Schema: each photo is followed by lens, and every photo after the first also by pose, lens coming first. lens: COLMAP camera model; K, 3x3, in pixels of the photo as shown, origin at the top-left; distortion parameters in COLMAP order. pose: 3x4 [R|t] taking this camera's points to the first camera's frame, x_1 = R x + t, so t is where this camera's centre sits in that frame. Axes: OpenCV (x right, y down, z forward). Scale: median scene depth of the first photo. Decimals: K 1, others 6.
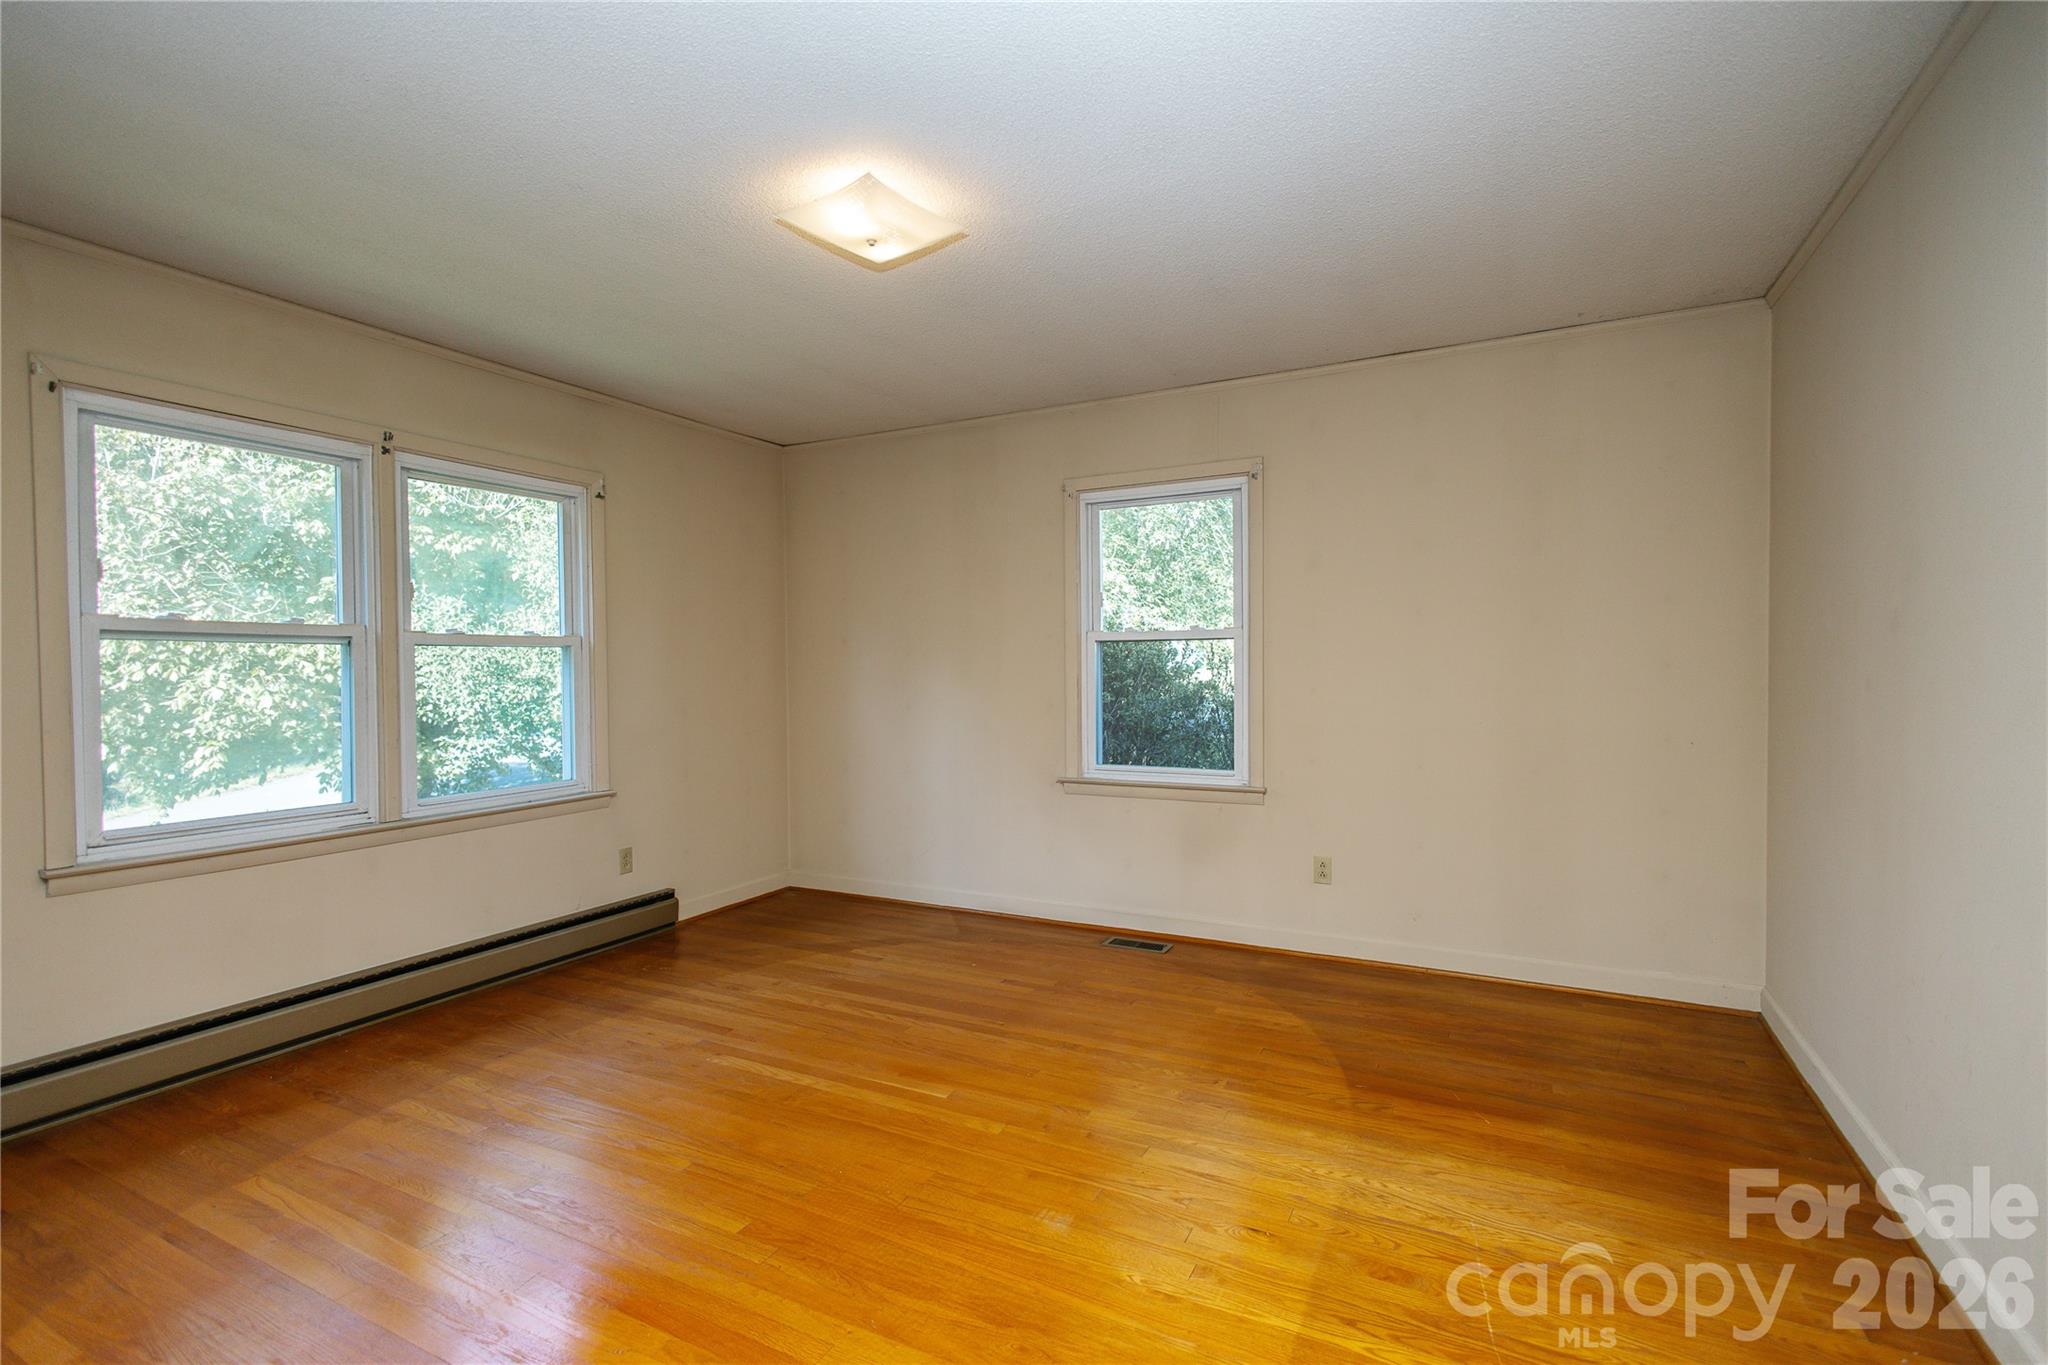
lens RADIAL K [[957.6, 0, 1030.6], [0, 957.6, 682.0], [0, 0, 1]] dist [0.015446, -0.003399]
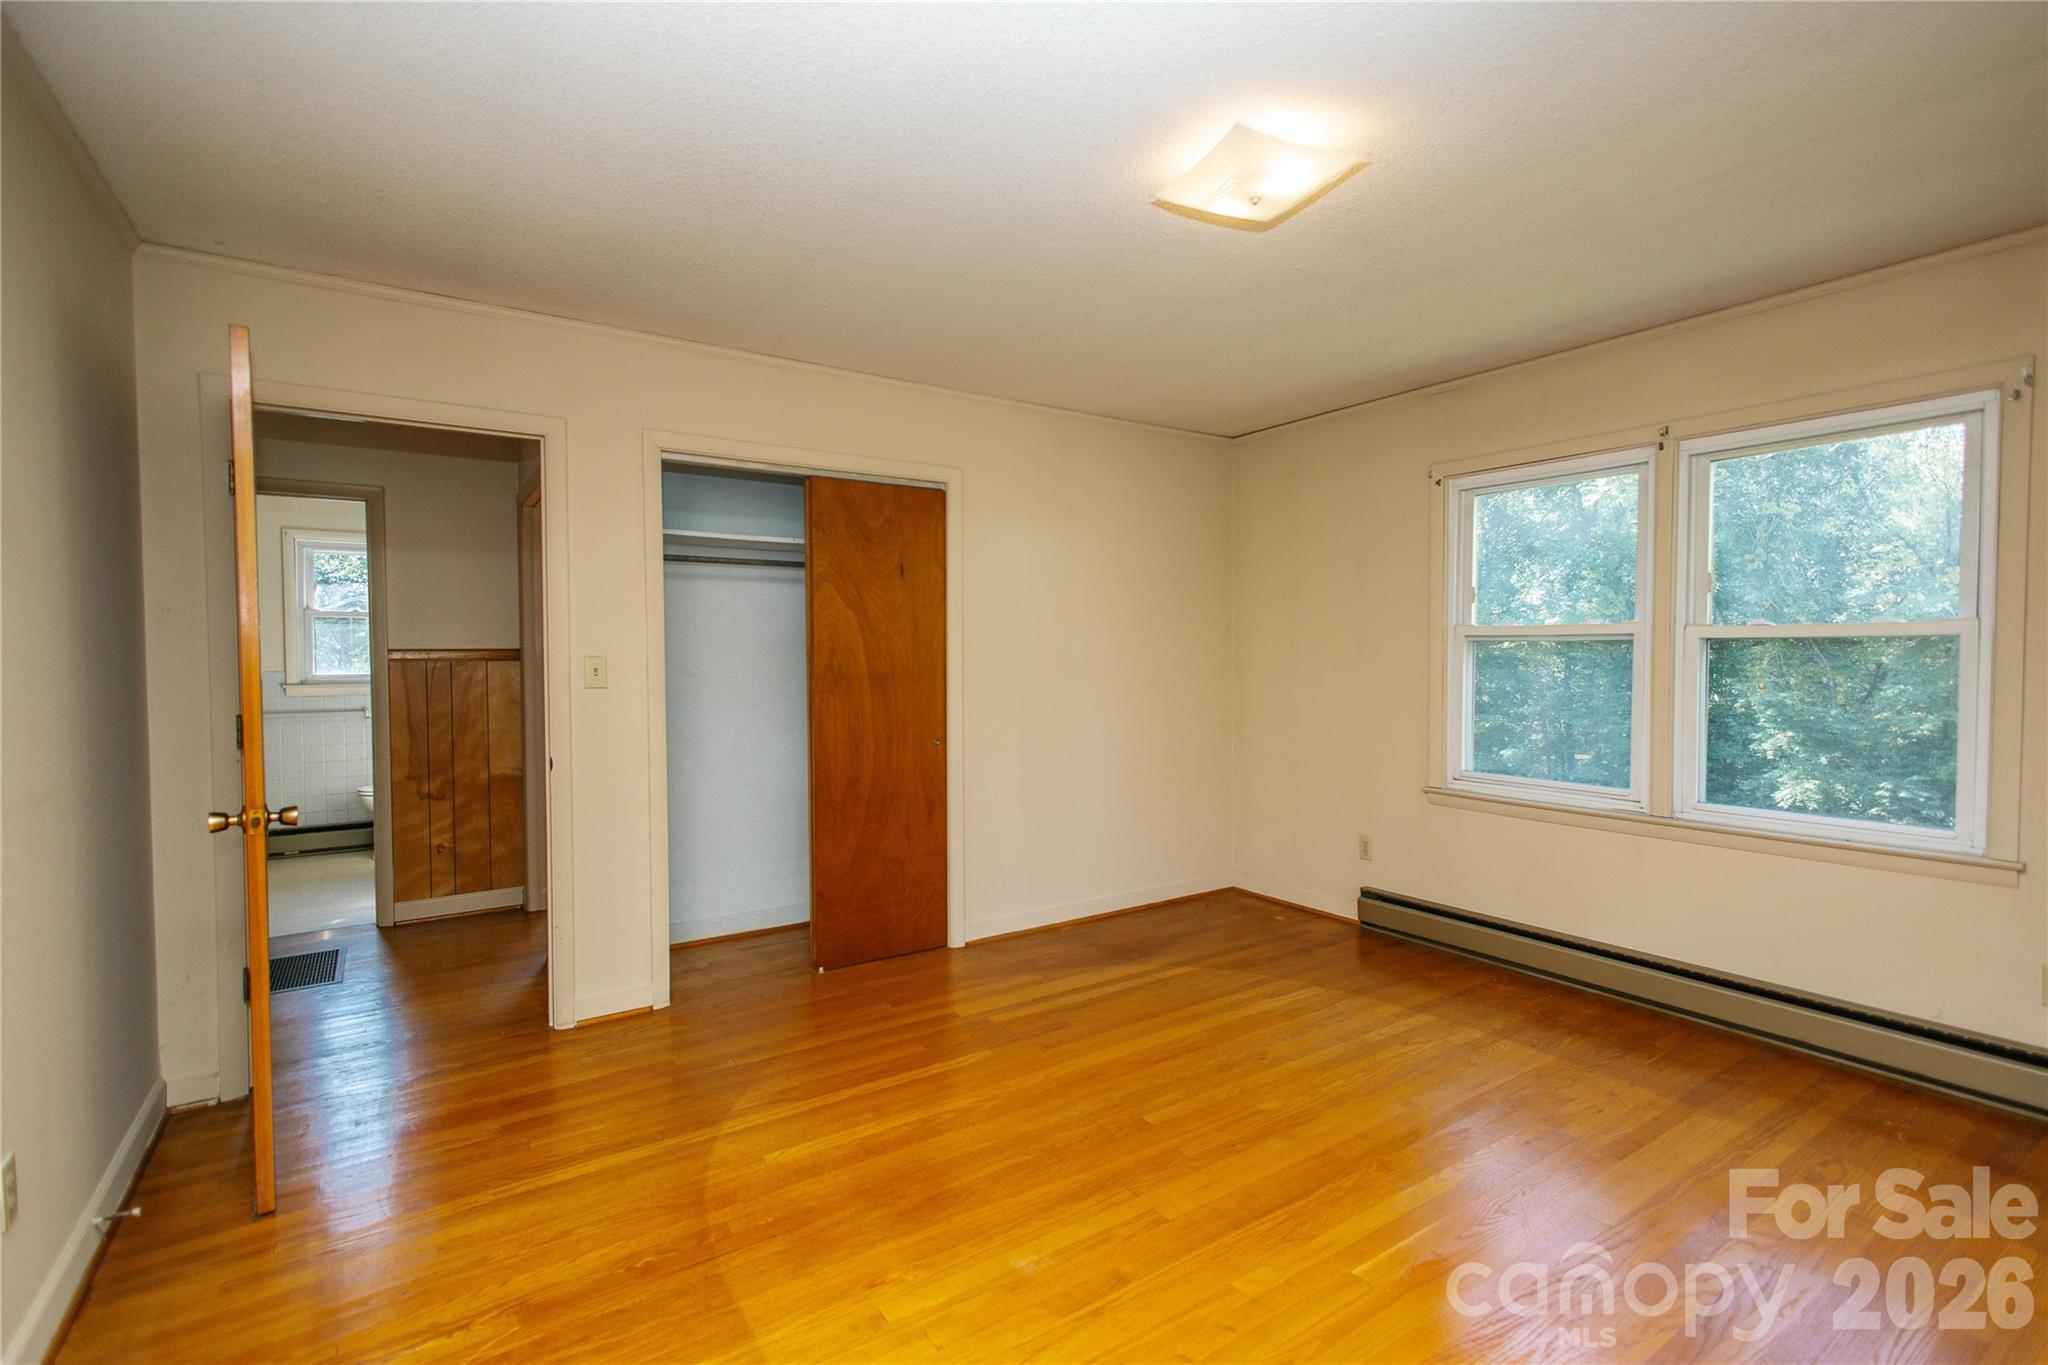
lens RADIAL K [[957.6, 0, 1029.0], [0, 957.6, 678.4], [0, 0, 1]] dist [0.015446, -0.003399]
pose [[-0.497819, 0.032684, -0.866665, 0.580383], [-0.005859, 0.999140, 0.041045, -0.039576], [0.867261, 0.025511, -0.497200, 1.018674]]
